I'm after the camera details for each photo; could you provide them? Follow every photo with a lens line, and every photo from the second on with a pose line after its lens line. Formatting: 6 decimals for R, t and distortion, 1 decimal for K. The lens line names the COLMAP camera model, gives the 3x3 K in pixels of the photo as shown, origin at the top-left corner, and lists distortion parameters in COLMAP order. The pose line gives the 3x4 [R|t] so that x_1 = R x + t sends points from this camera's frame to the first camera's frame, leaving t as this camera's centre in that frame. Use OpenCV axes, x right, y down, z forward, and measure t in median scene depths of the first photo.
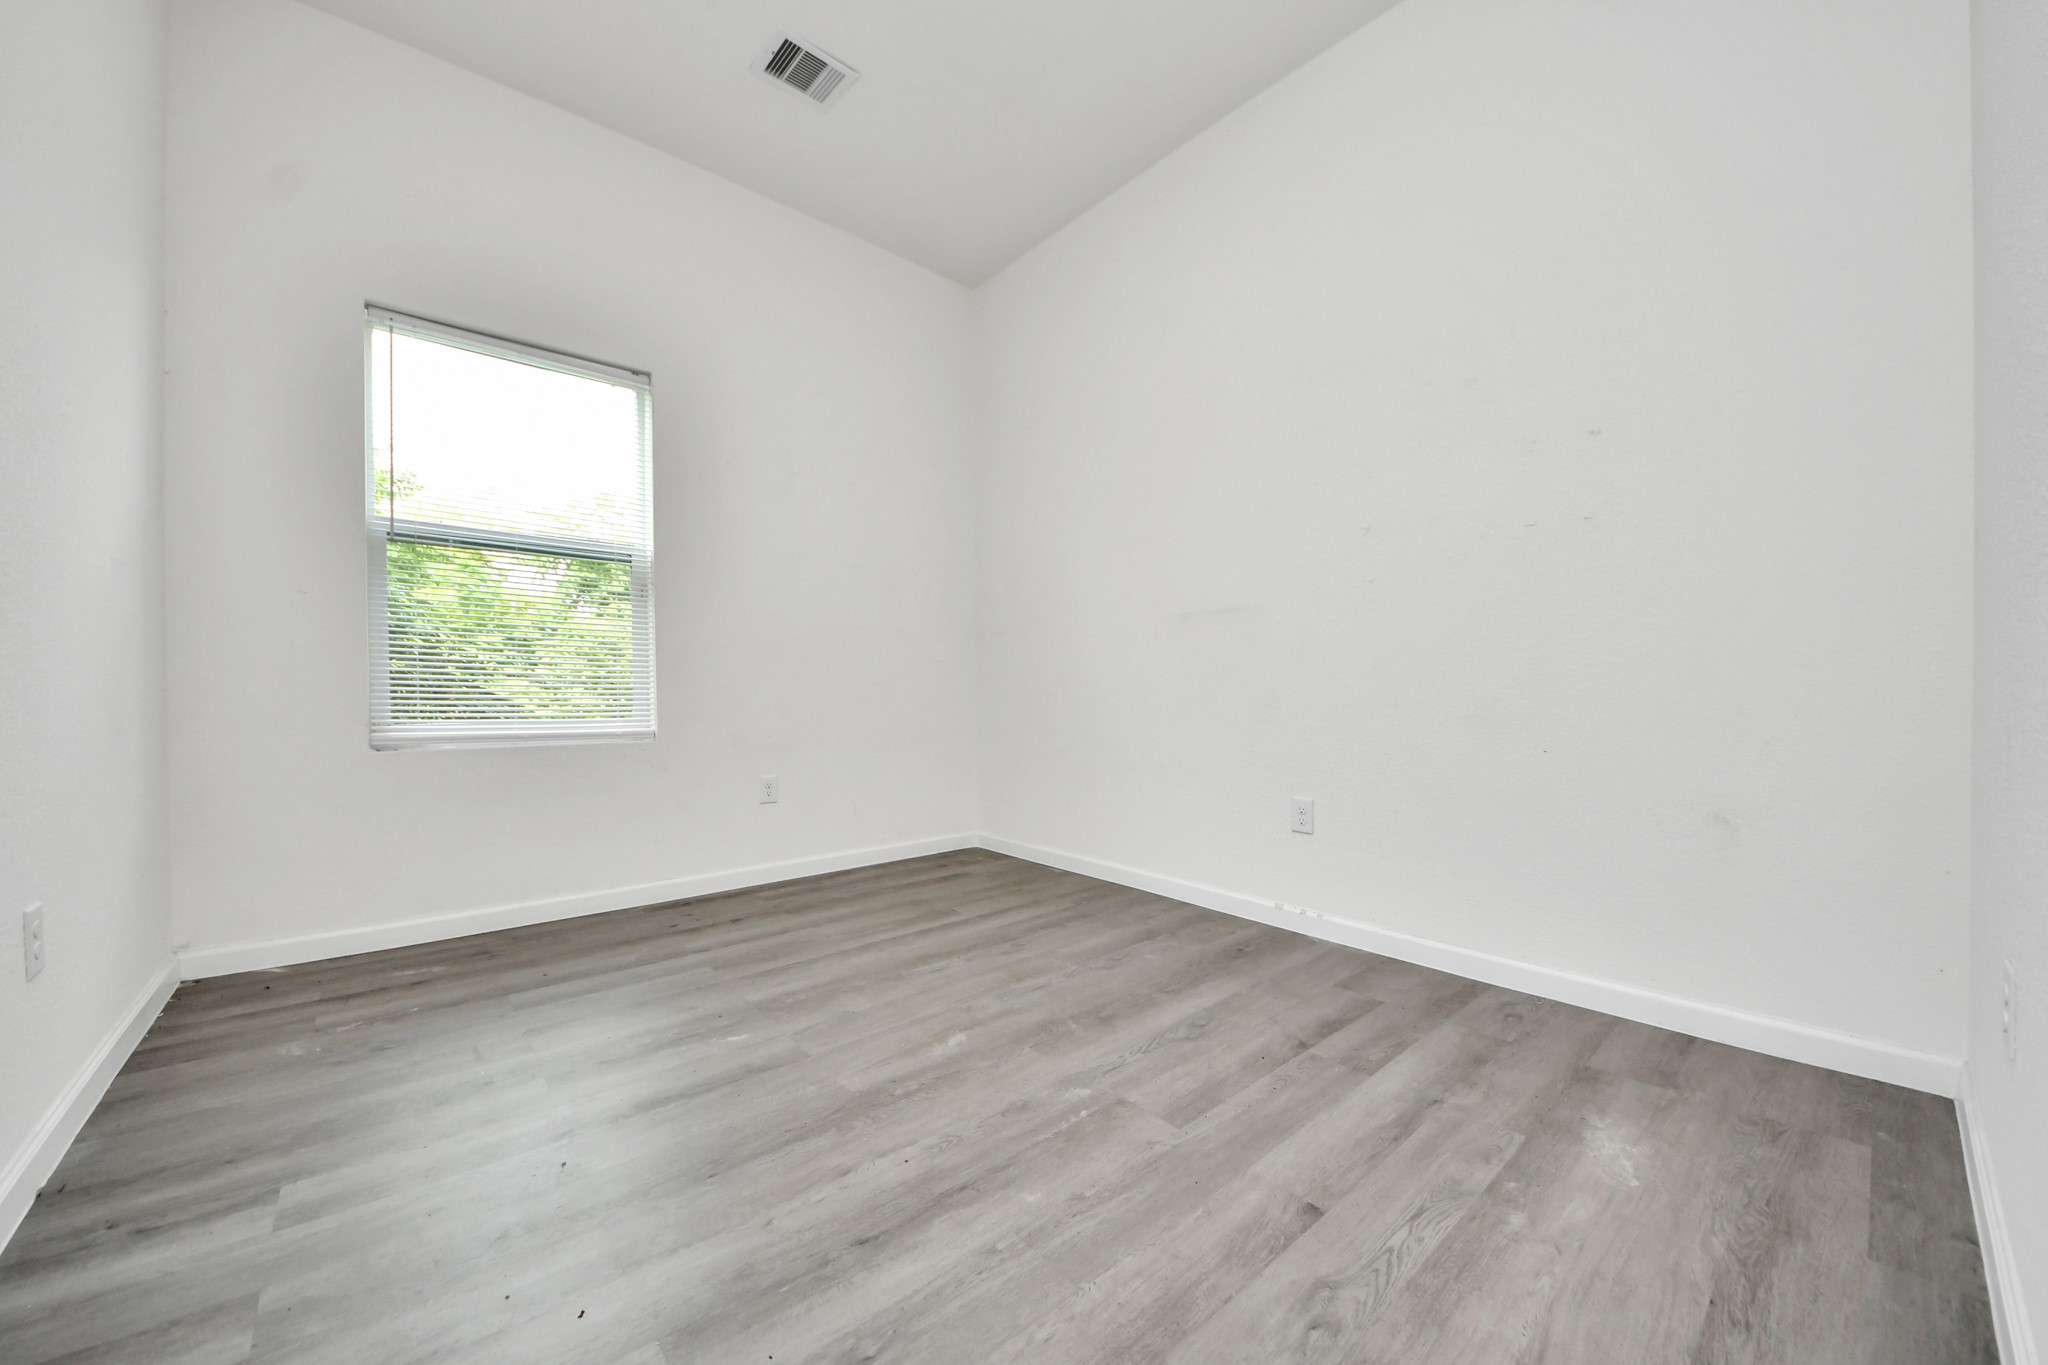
lens RADIAL K [[745.2, 0, 1029.3], [0, 745.2, 687.3], [0, 0, 1]] dist [0.018207, -0.004539]
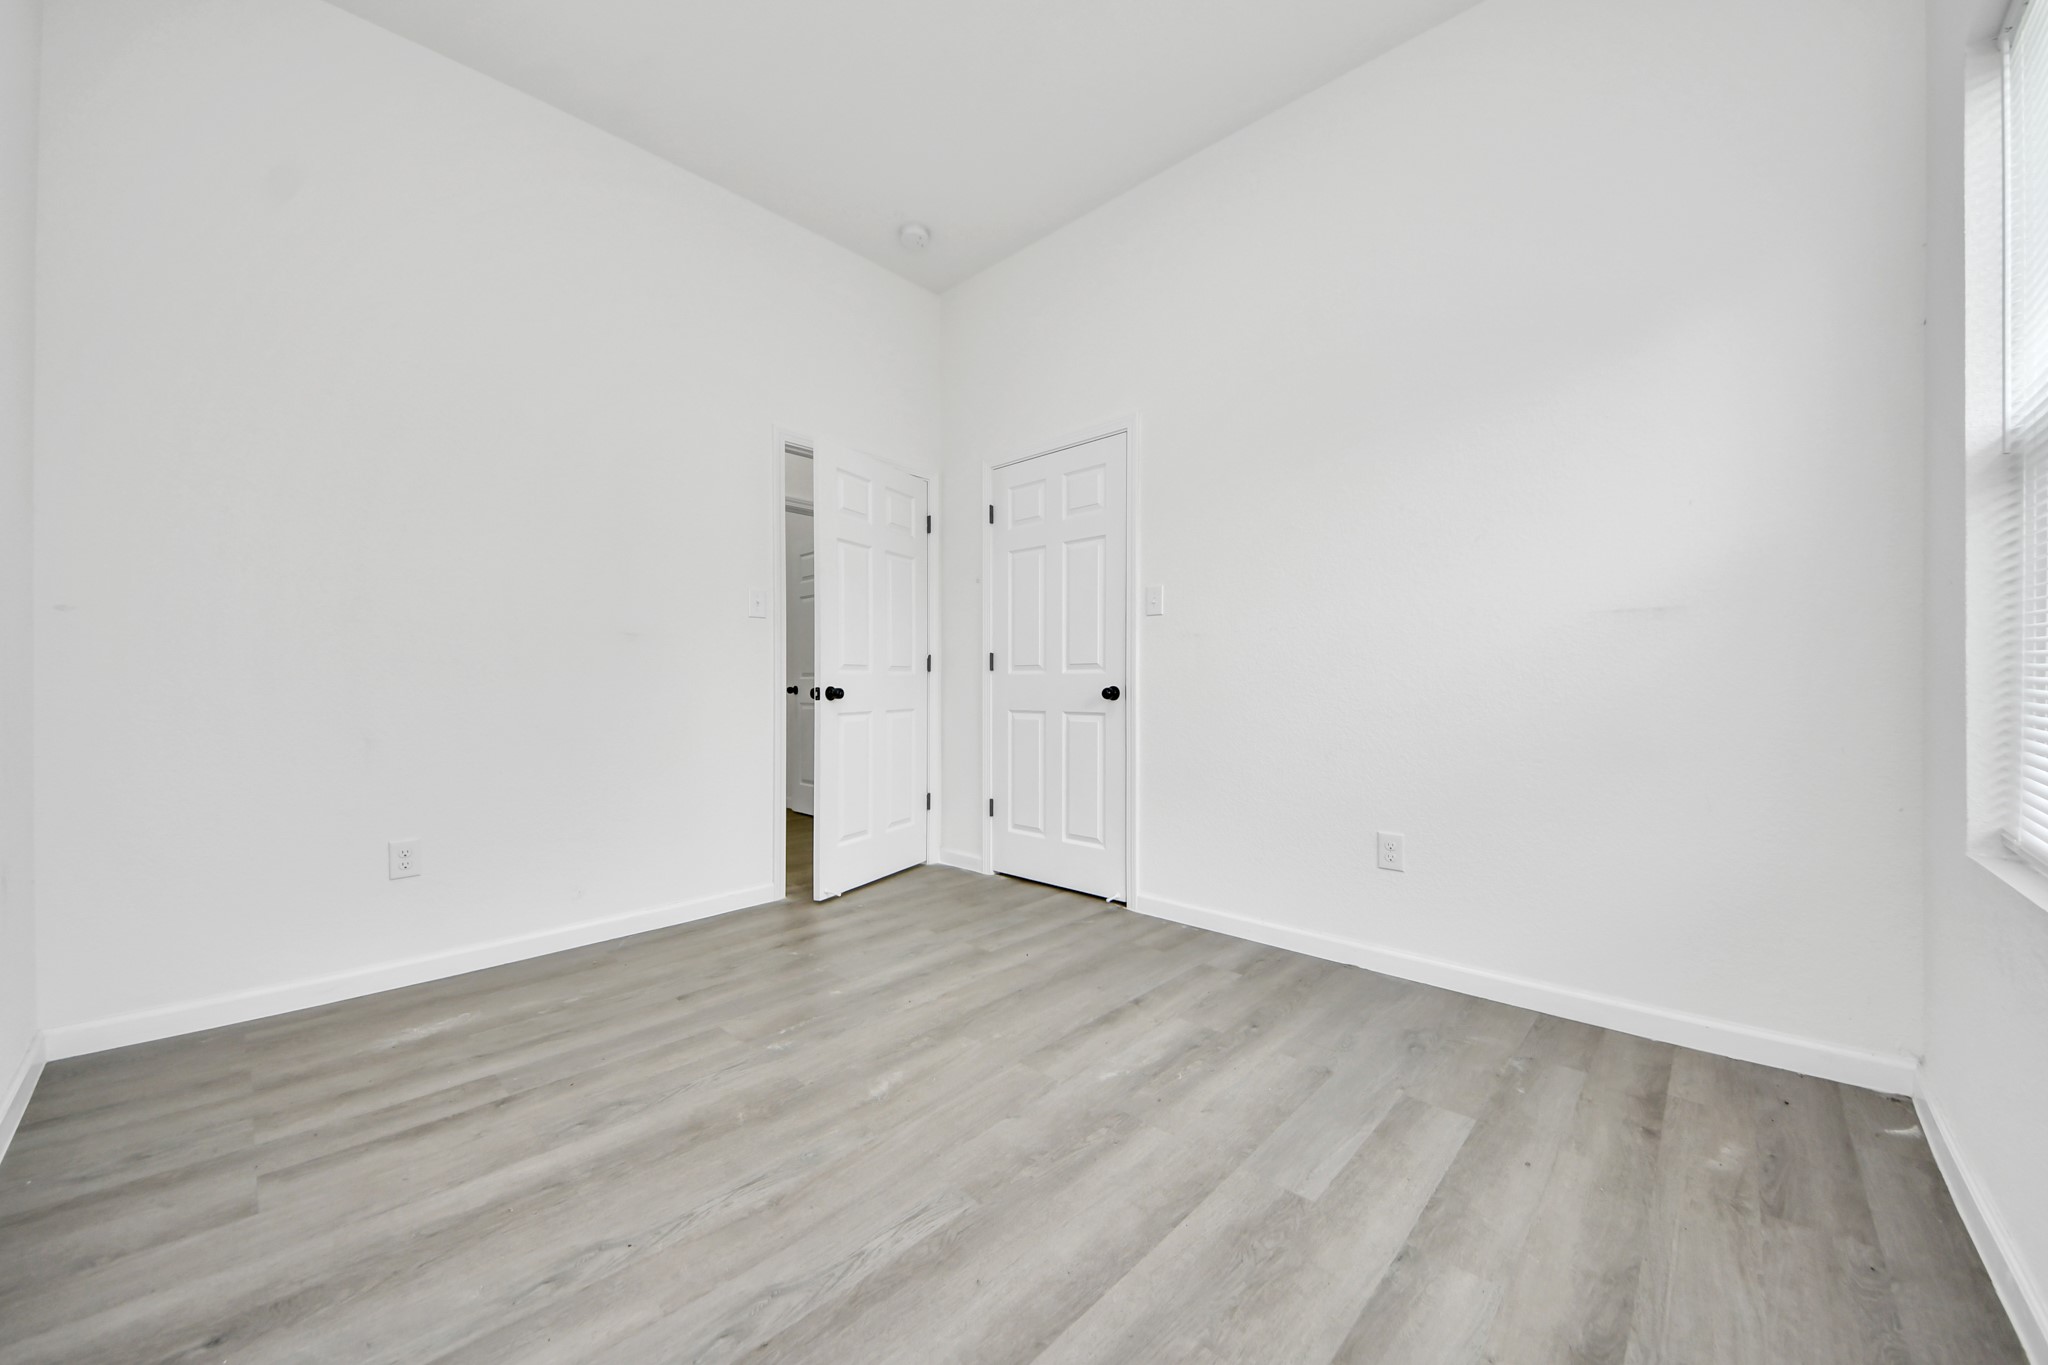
lens RADIAL K [[745.2, 0, 1006.8], [0, 745.2, 685.4], [0, 0, 1]] dist [0.018207, -0.004539]
pose [[-0.996934, 0.006525, -0.077973, -0.168446], [0.007210, 0.999938, -0.008507, -0.025568], [0.077913, -0.009044, -0.996919, 1.764823]]
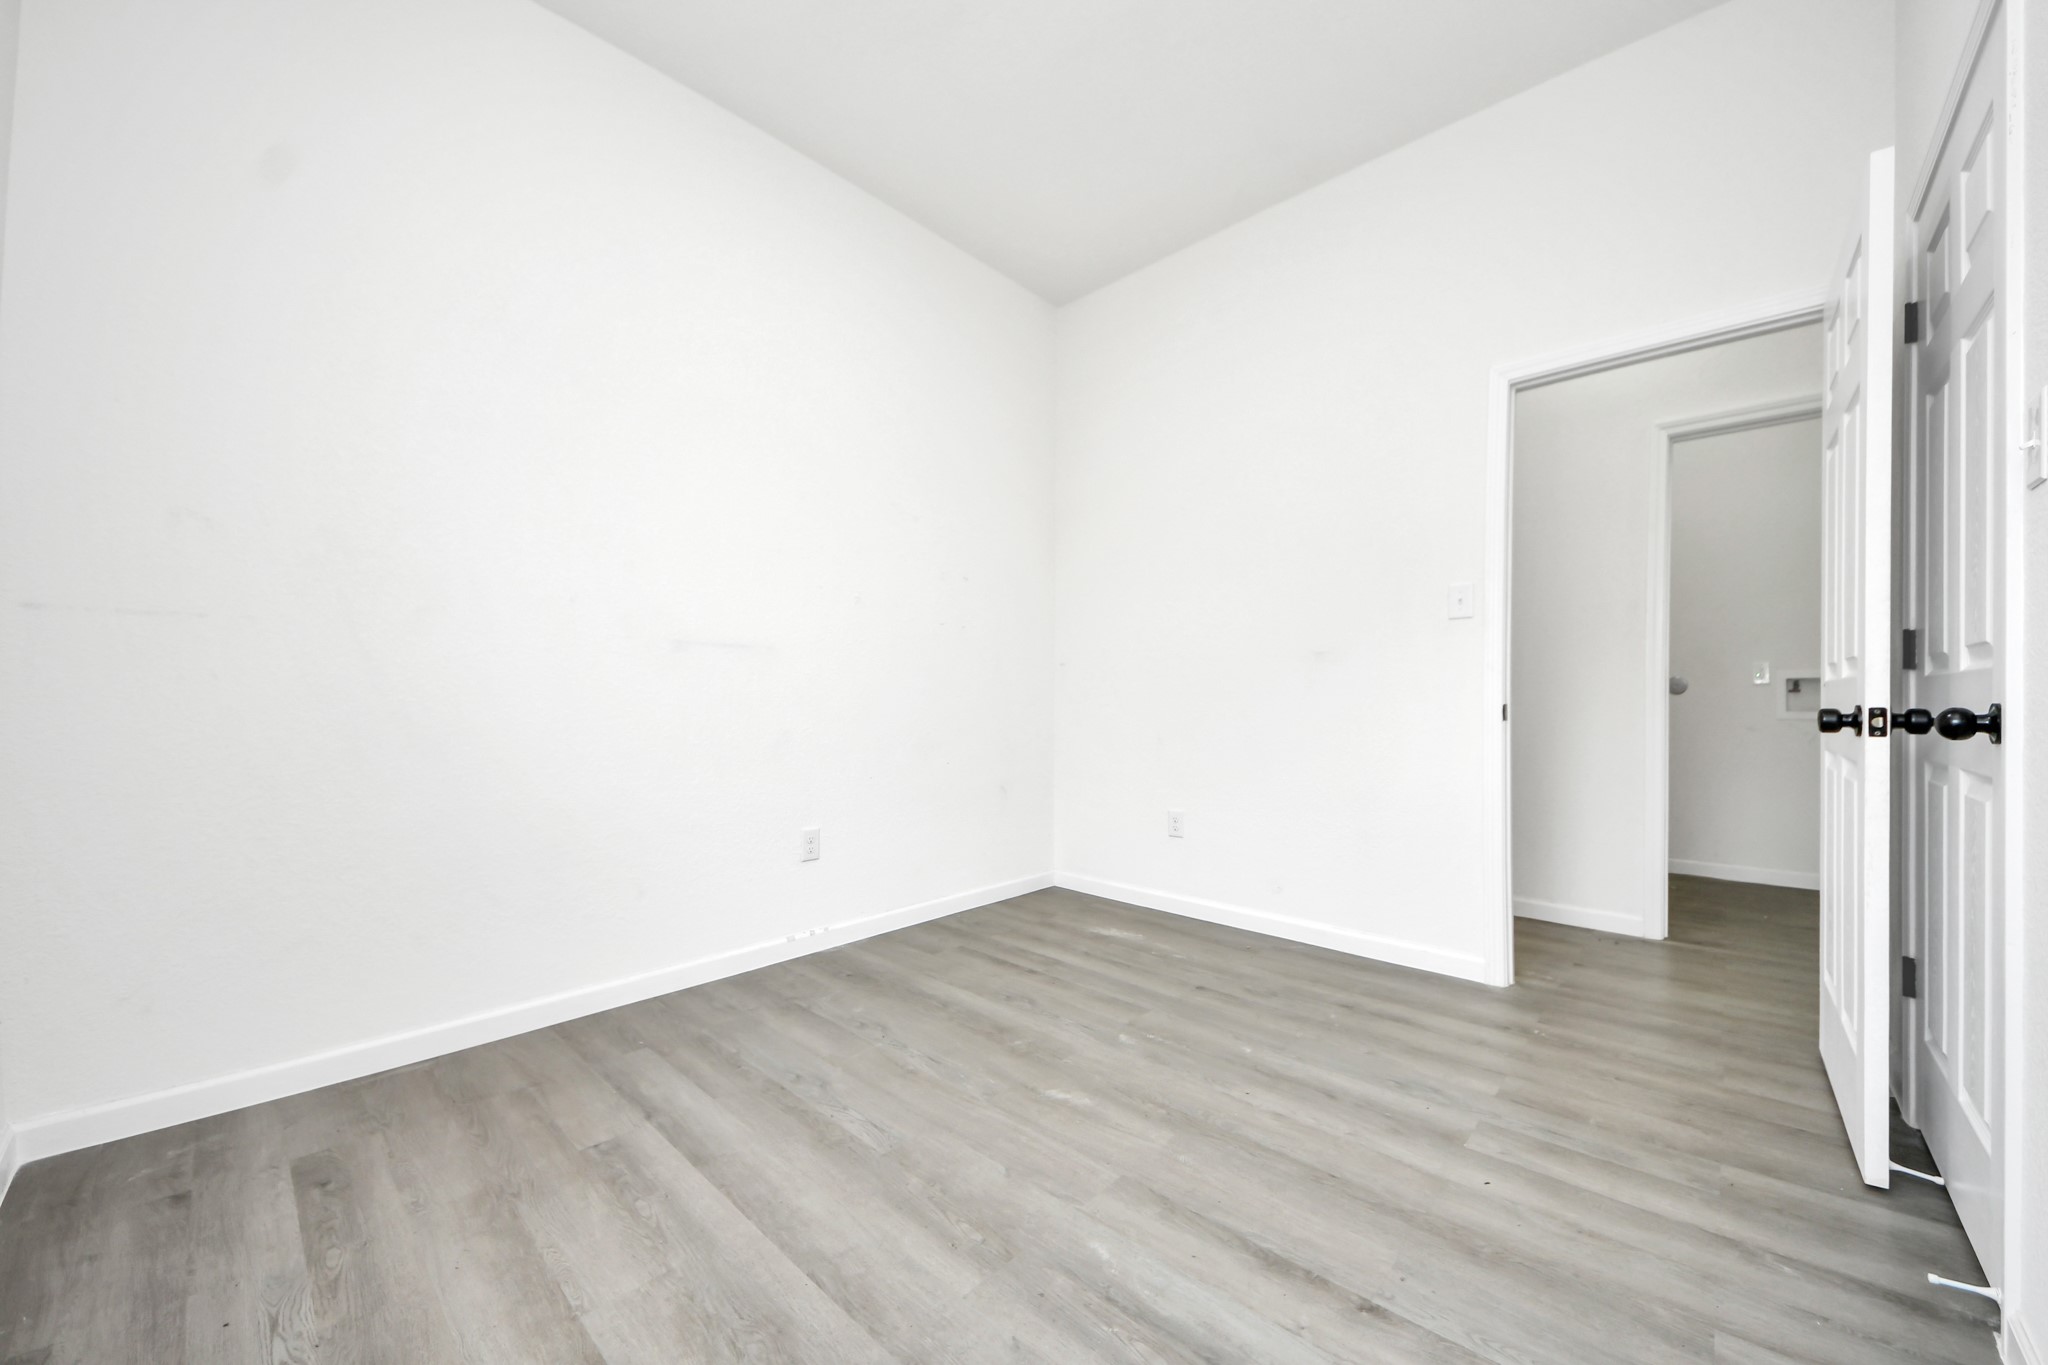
lens RADIAL K [[745.2, 0, 1033.7], [0, 745.2, 685.5], [0, 0, 1]] dist [0.018207, -0.004539]
pose [[-0.115405, 0.023269, 0.993046, -1.003035], [-0.005835, 0.999692, -0.024103, -0.052519], [-0.993301, -0.008576, -0.115234, 1.040016]]
